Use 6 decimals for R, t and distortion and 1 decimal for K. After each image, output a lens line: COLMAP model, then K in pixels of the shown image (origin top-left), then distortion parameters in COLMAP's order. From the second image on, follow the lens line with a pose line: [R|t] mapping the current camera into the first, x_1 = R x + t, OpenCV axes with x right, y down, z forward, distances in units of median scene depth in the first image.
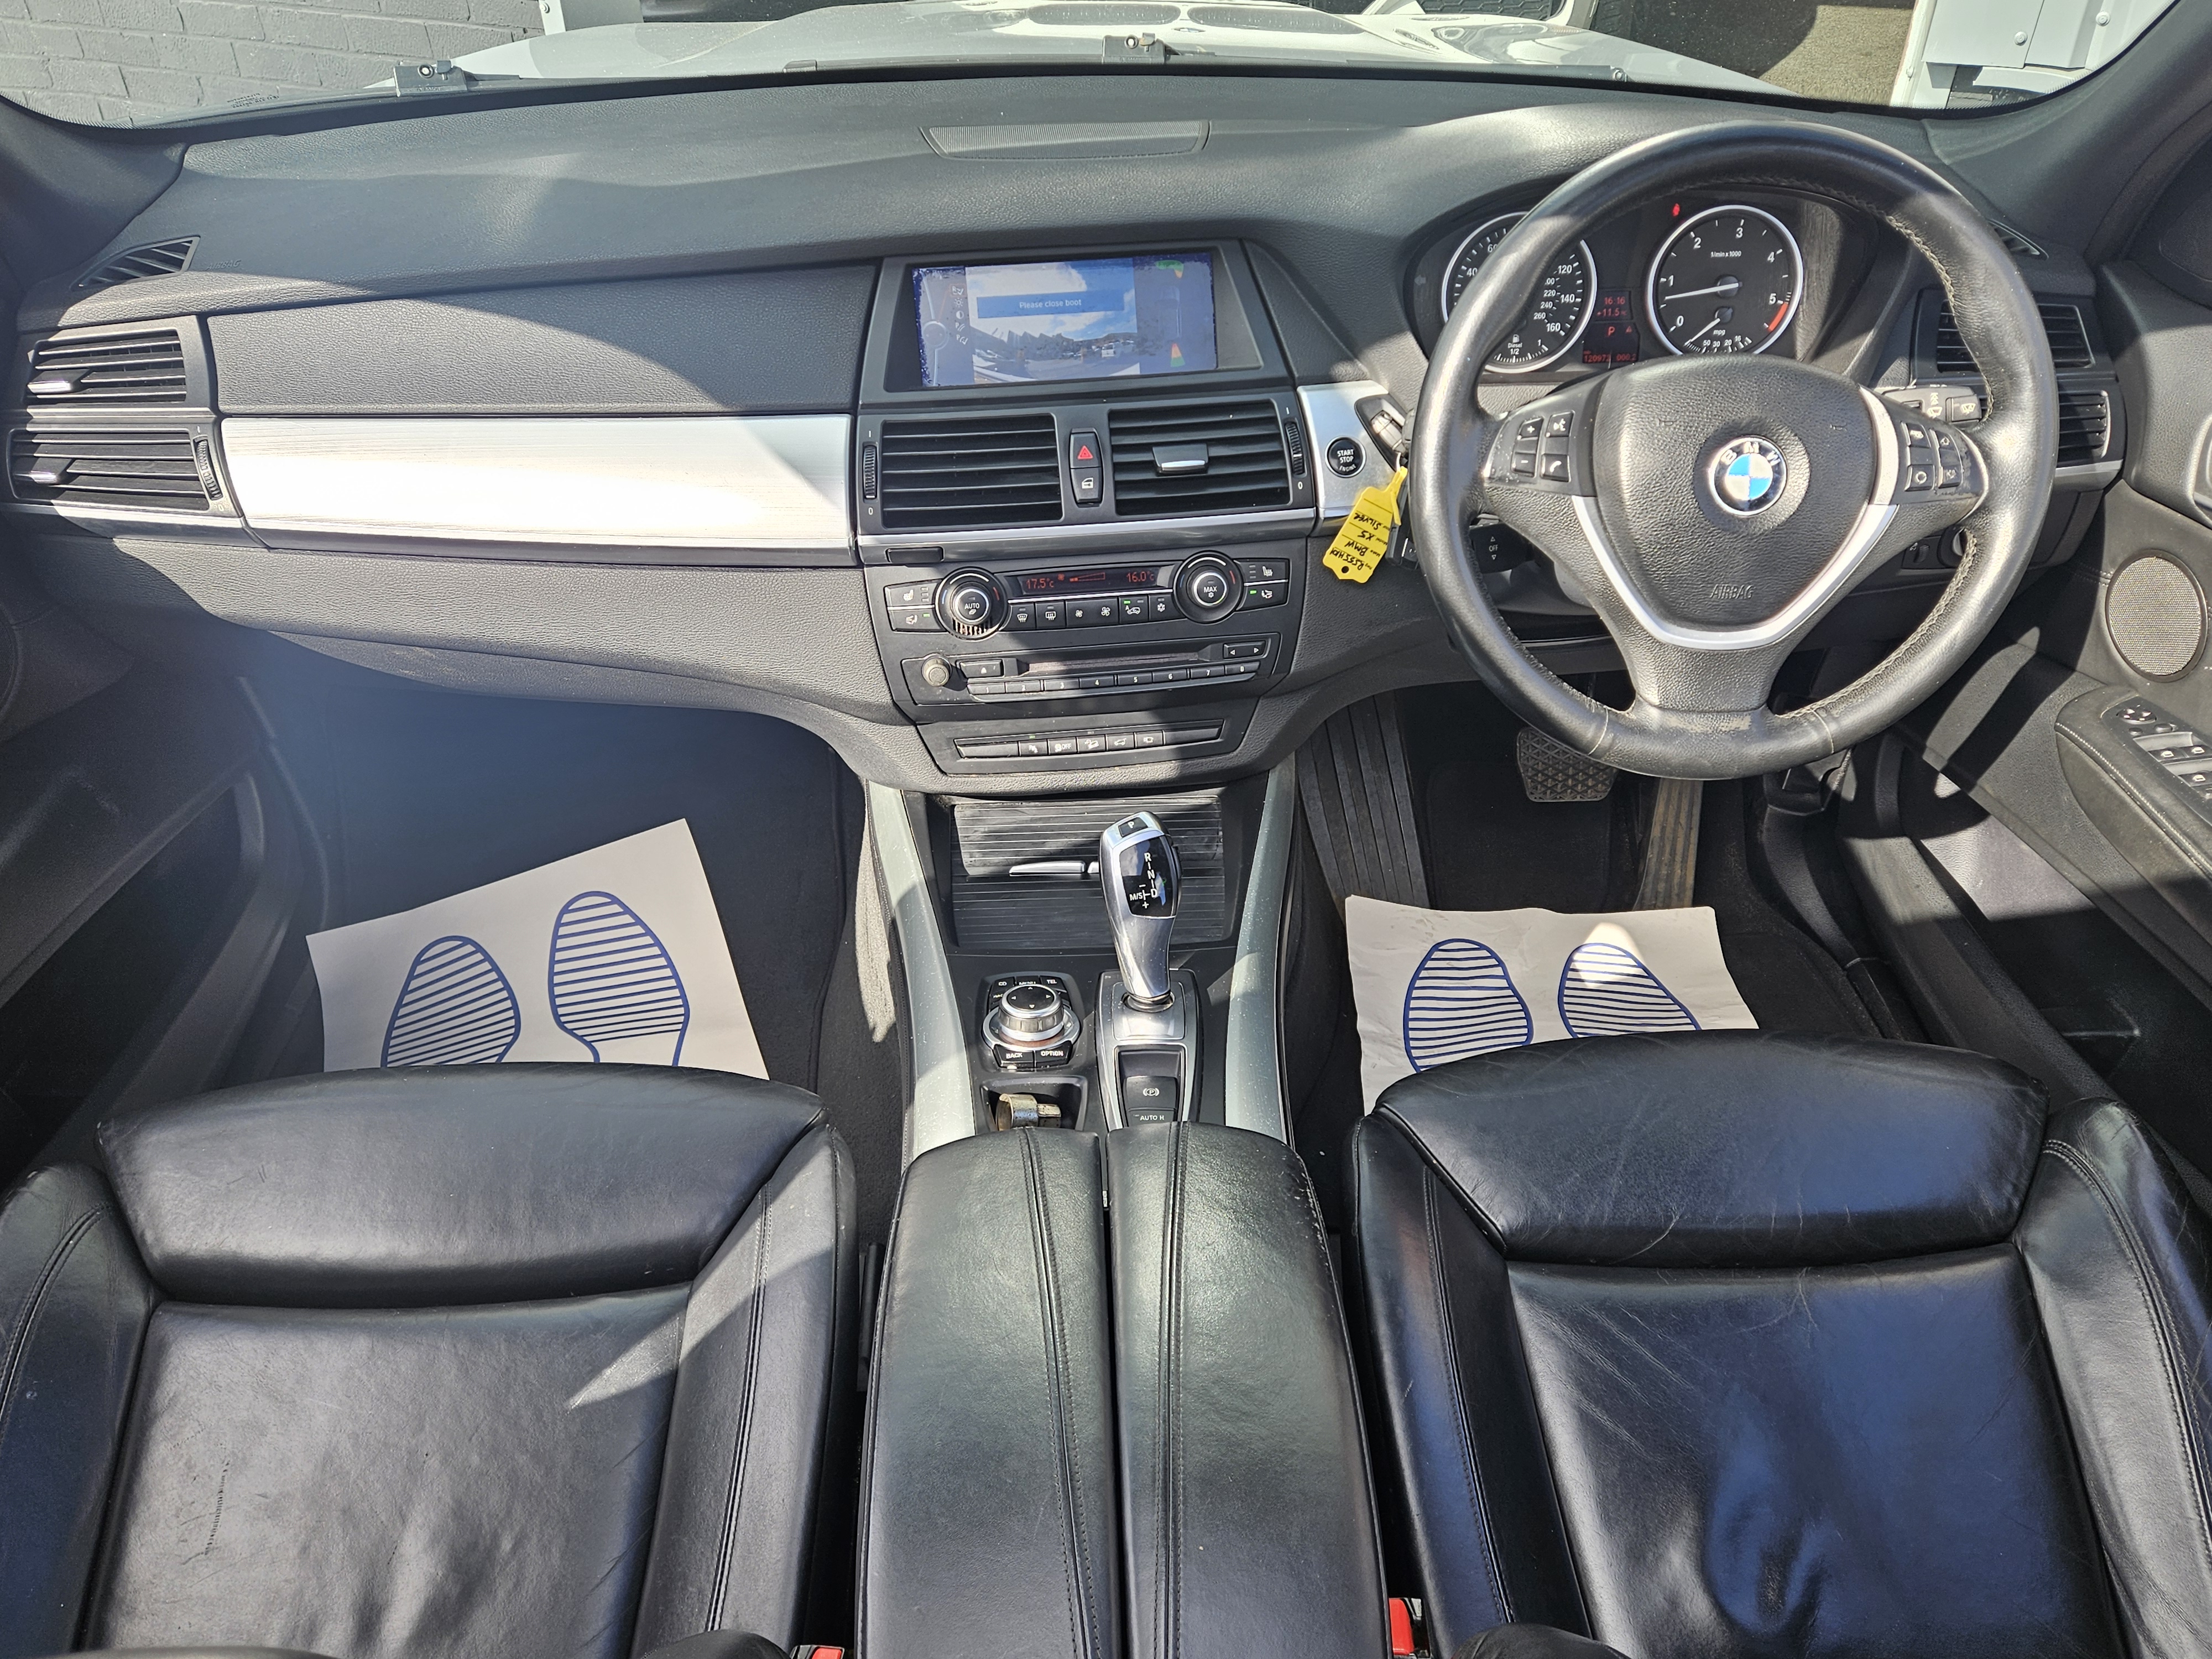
lens RADIAL K [[1755.0, 0, 1095.4], [0, 1755.0, 830.0], [0, 0, 1]] dist [0.050976, -0.006527]
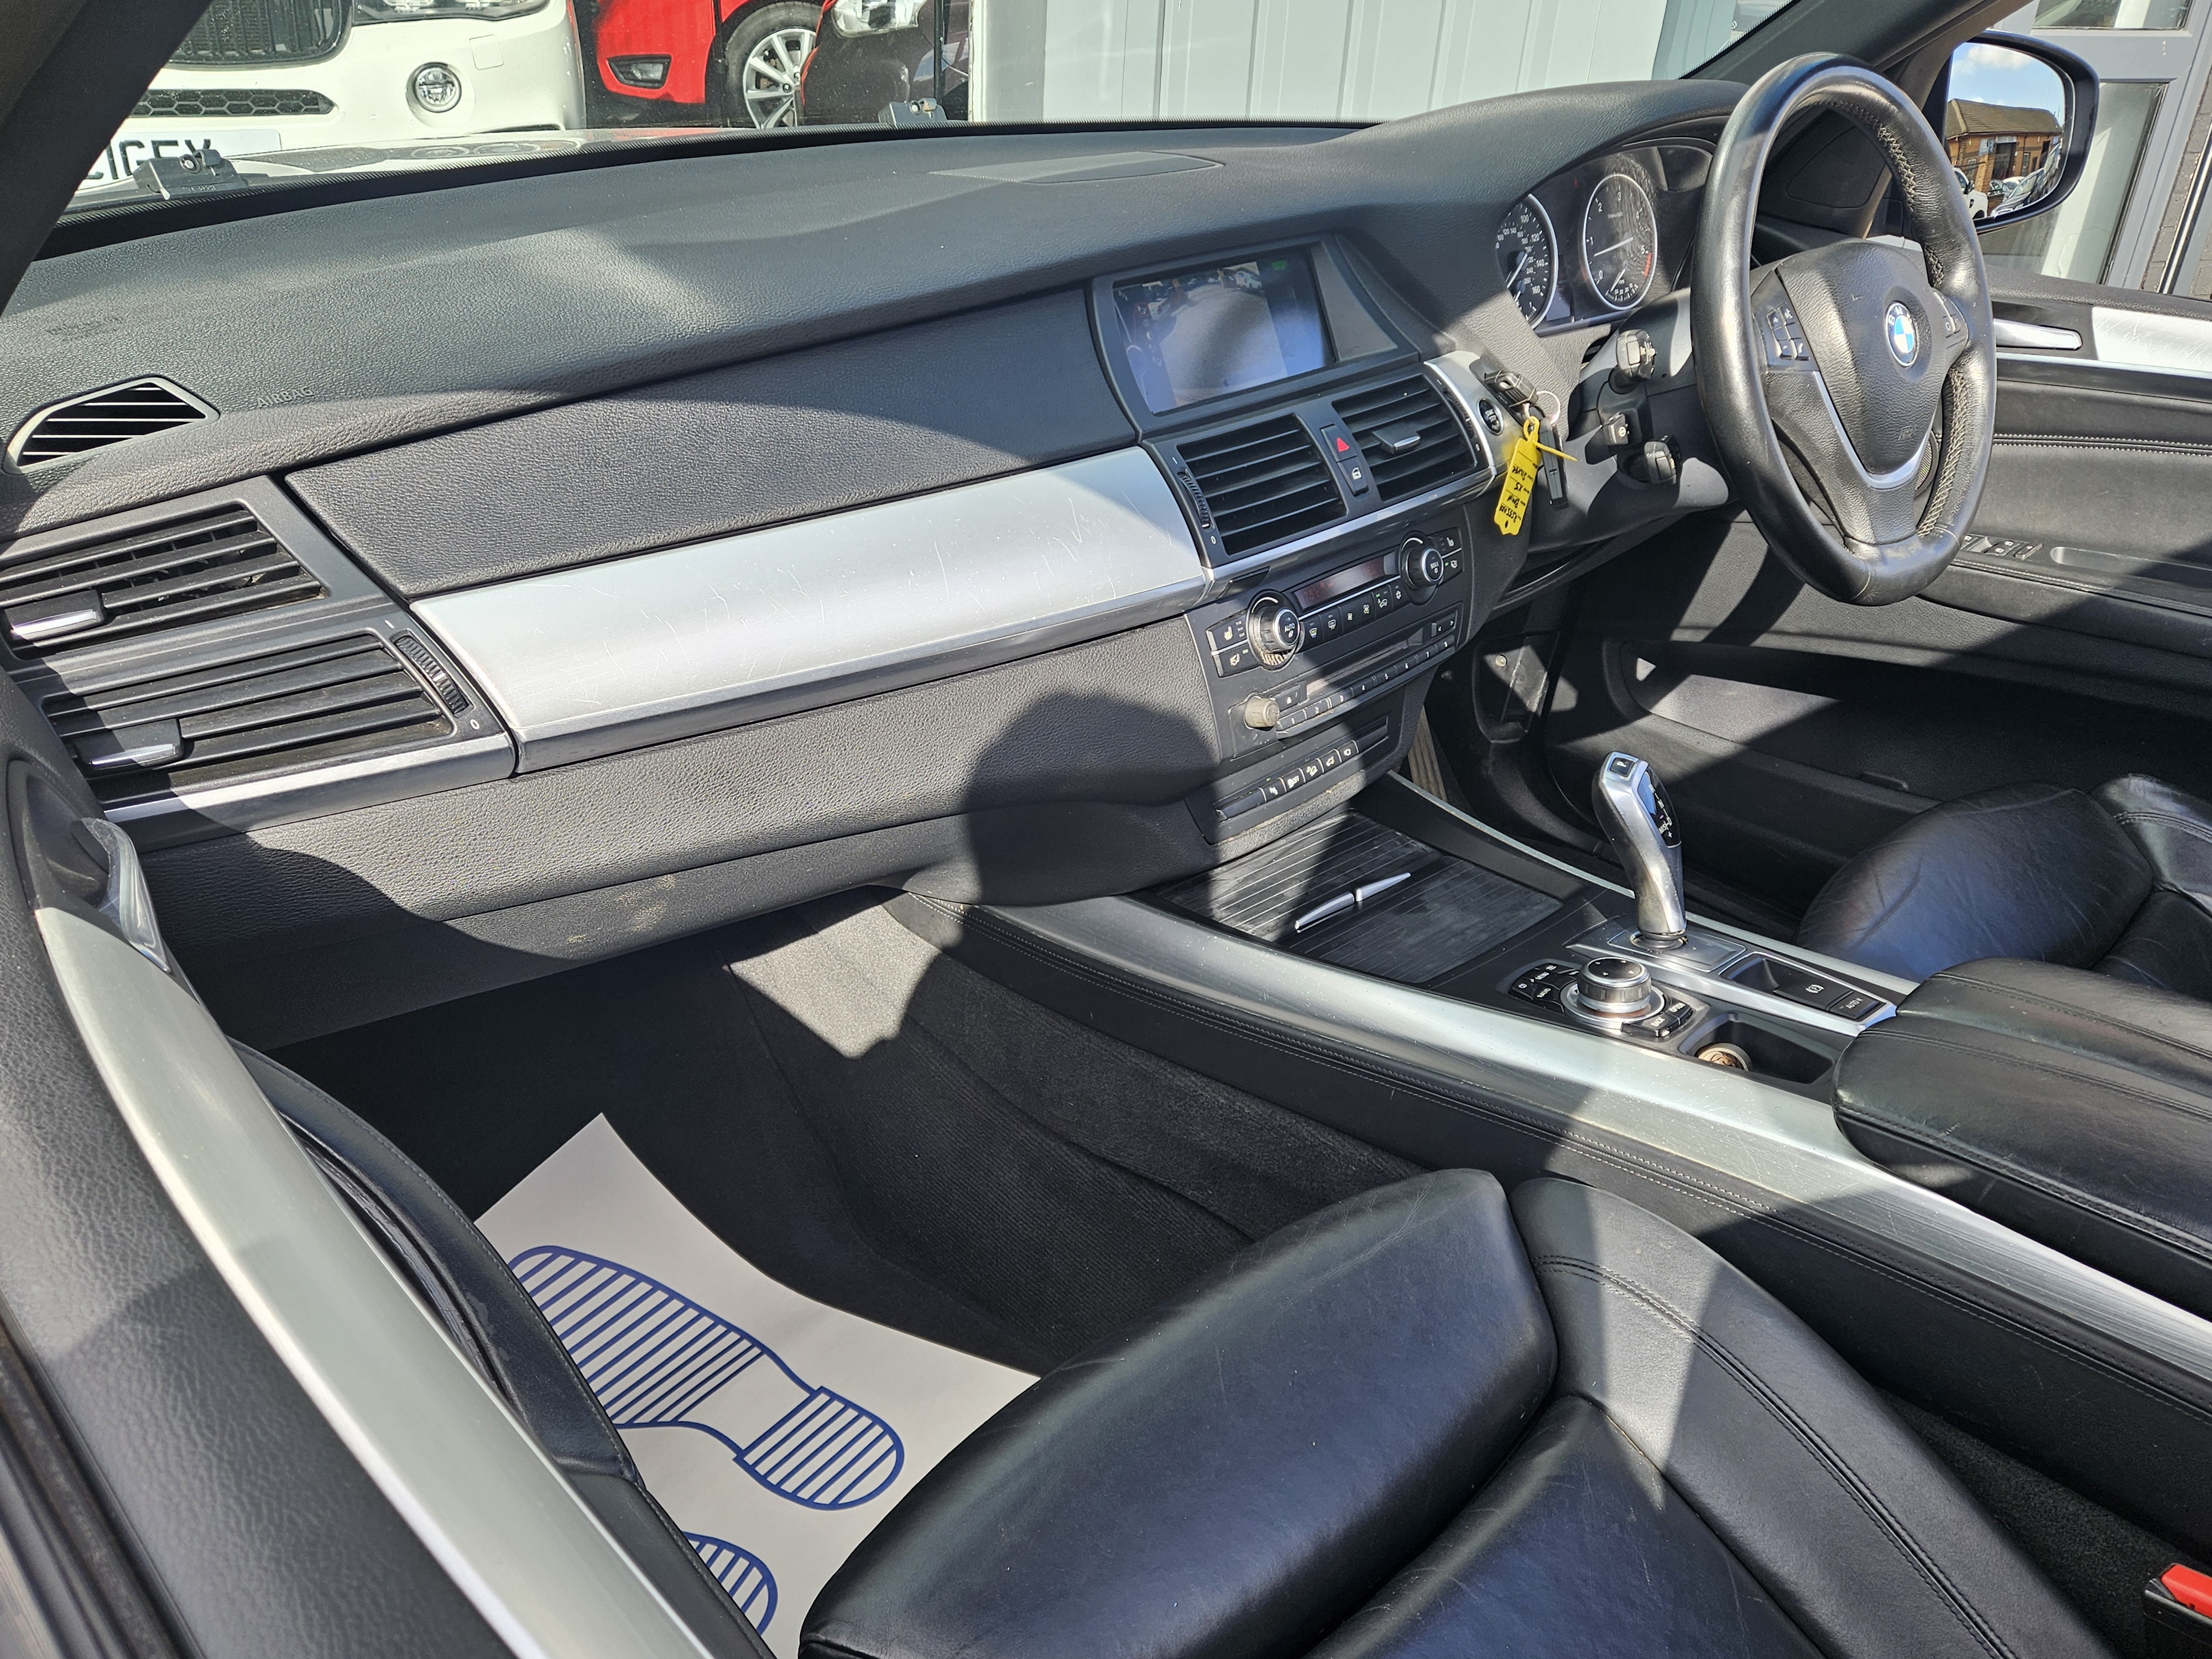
lens RADIAL K [[1755.0, 0, 1095.4], [0, 1755.0, 830.0], [0, 0, 1]] dist [0.050976, -0.006527]
pose [[0.751816, -0.276568, 0.598568, -0.714653], [0.352561, 0.935730, -0.010472, -0.054636], [-0.557202, 0.218905, 0.801003, 0.346936]]
